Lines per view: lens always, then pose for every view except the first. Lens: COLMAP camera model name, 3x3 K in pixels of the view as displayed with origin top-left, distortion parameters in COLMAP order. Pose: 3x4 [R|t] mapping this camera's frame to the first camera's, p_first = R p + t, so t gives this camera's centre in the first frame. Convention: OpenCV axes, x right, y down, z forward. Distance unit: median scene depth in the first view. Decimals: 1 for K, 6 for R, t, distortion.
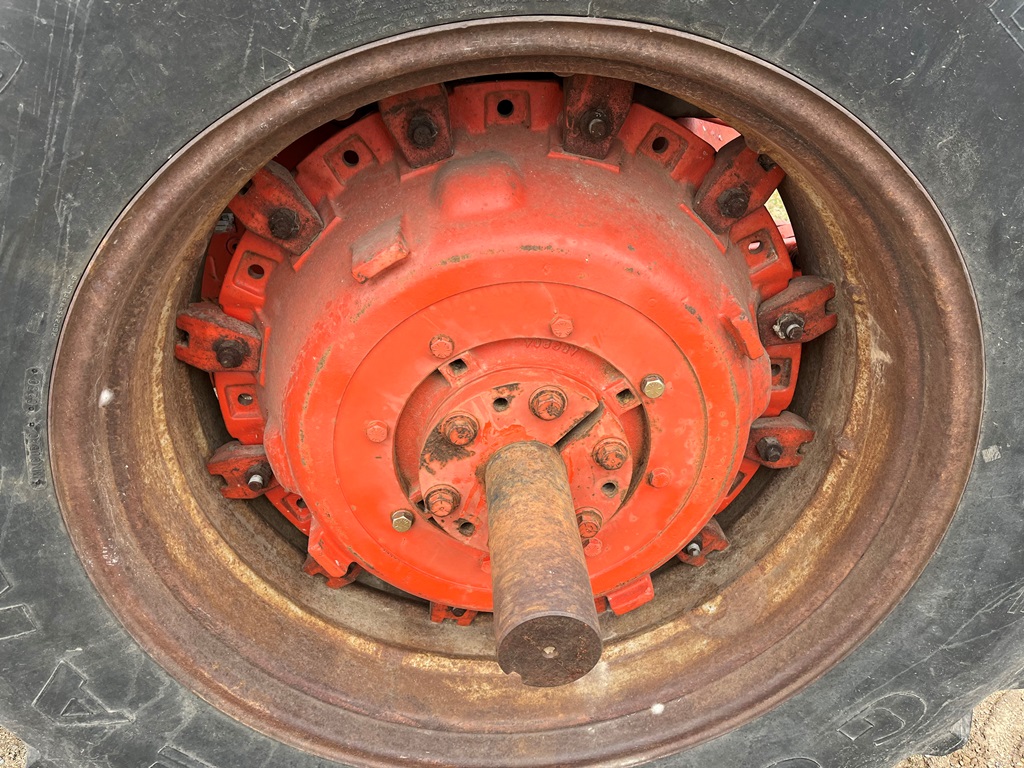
lens RADIAL K [[775.7, 0, 511.0], [0, 775.7, 386.0], [0, 0, 1]] dist [0.061395, -0.098337]
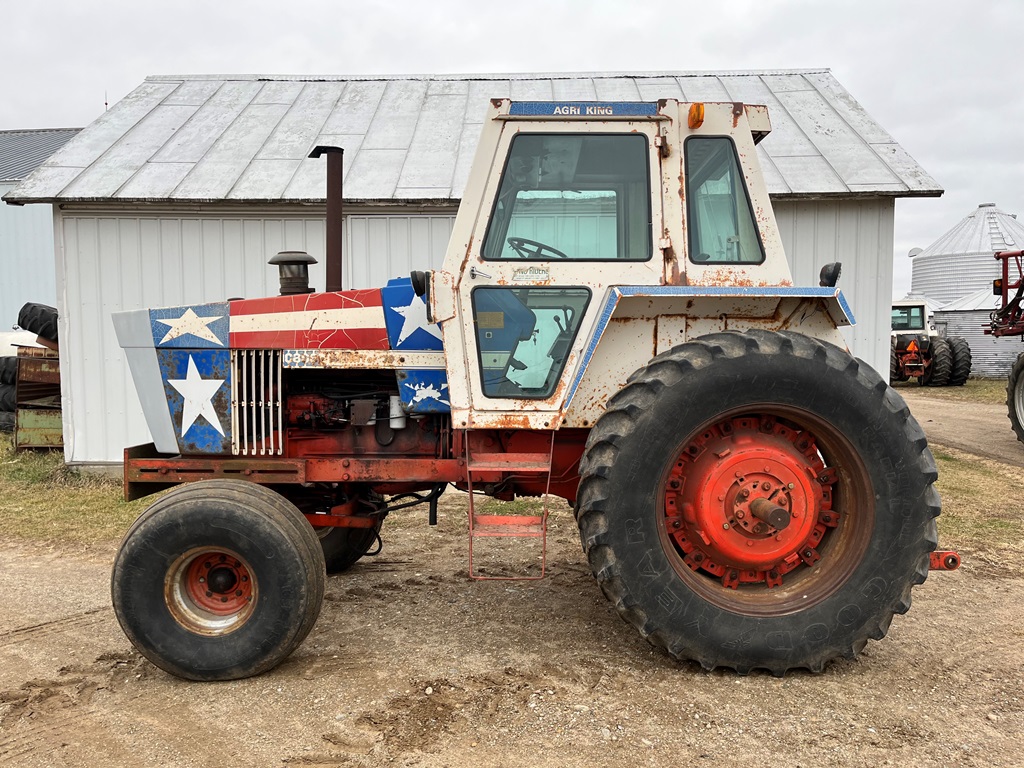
lens RADIAL K [[775.7, 0, 517.0], [0, 775.7, 386.0], [0, 0, 1]] dist [0.061395, -0.098337]
pose [[0.997354, -0.018536, -0.070302, -0.925861], [-0.017034, 0.880466, -0.473803, 1.465912], [0.070681, 0.473747, 0.877820, -2.854239]]
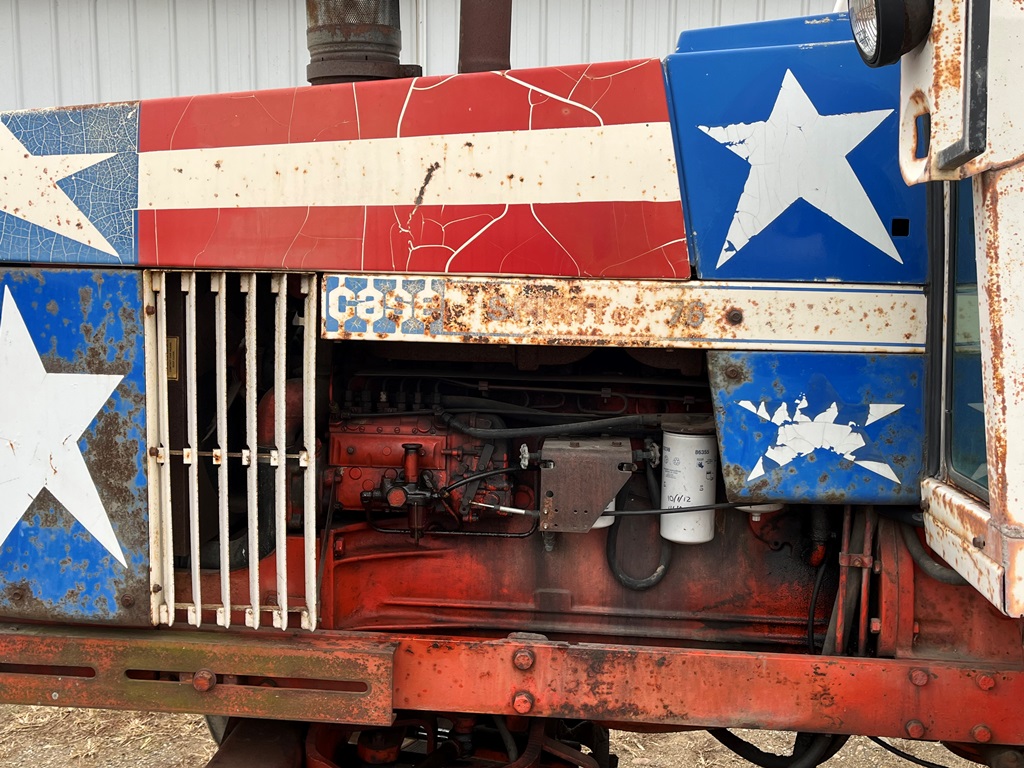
lens RADIAL K [[1055.1, 0, 512.9], [0, 1055.1, 391.3], [0, 0, 1]] dist [0.059774, 0.000000]
pose [[0.989276, 0.013400, -0.145443, -2.026882], [-0.070258, 0.916669, -0.393424, 0.001003], [0.128051, 0.399423, 0.907780, -0.544943]]
